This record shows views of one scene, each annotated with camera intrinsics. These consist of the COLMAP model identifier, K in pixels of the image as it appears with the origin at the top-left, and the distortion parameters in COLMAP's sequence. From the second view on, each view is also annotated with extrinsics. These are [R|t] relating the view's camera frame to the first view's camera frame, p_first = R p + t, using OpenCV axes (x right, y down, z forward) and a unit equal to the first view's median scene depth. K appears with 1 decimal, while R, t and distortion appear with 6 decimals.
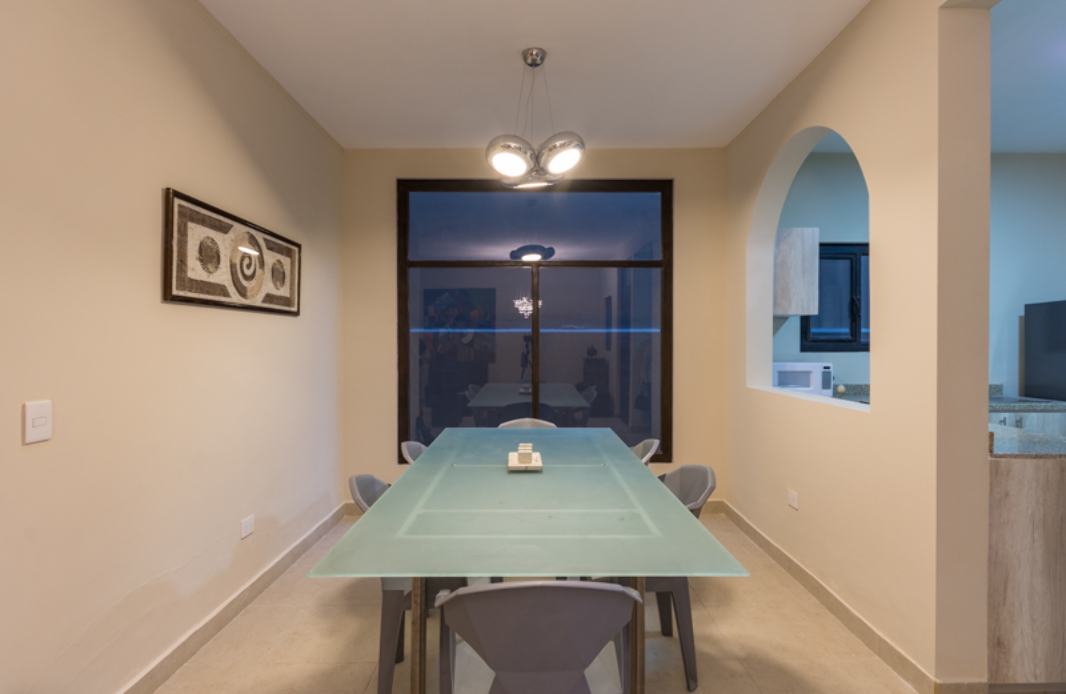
lens RADIAL K [[558.4, 0, 531.8], [0, 558.4, 343.7], [0, 0, 1]] dist [-0.003344, -0.000461]
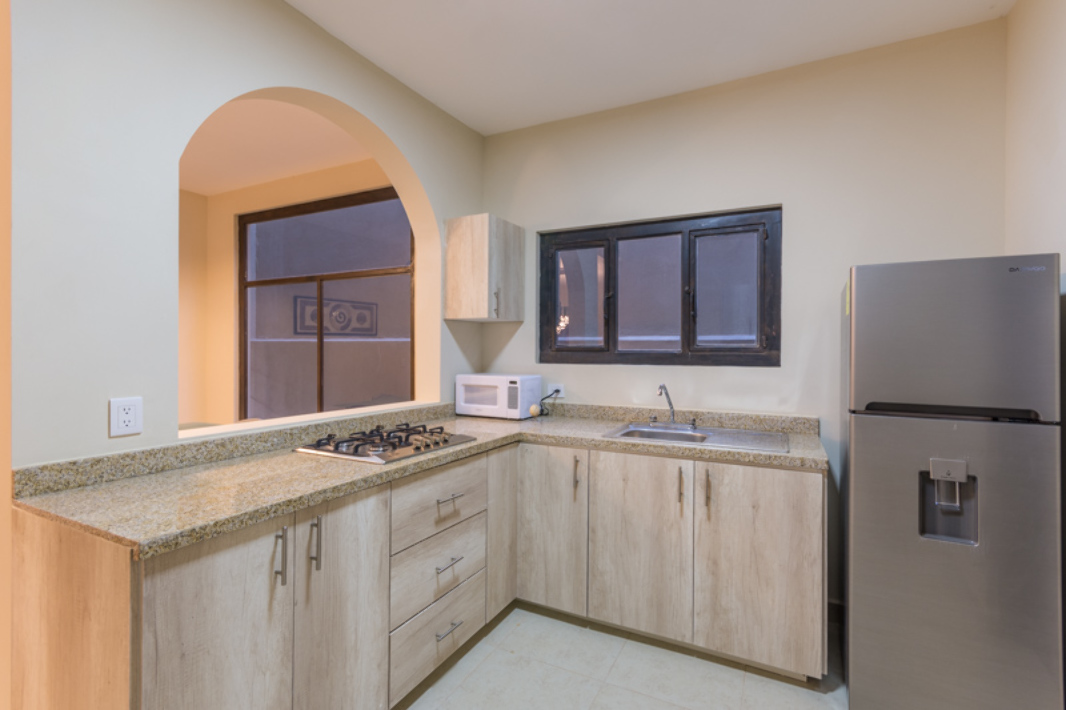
lens RADIAL K [[491.9, 0, 535.2], [0, 491.9, 352.3], [0, 0, 1]] dist [0.000864, -0.000133]
pose [[0.886671, 0.007134, -0.462347, 0.890421], [-0.007413, 0.999972, 0.001213, -0.002359], [0.462342, 0.002352, 0.886698, 0.374277]]
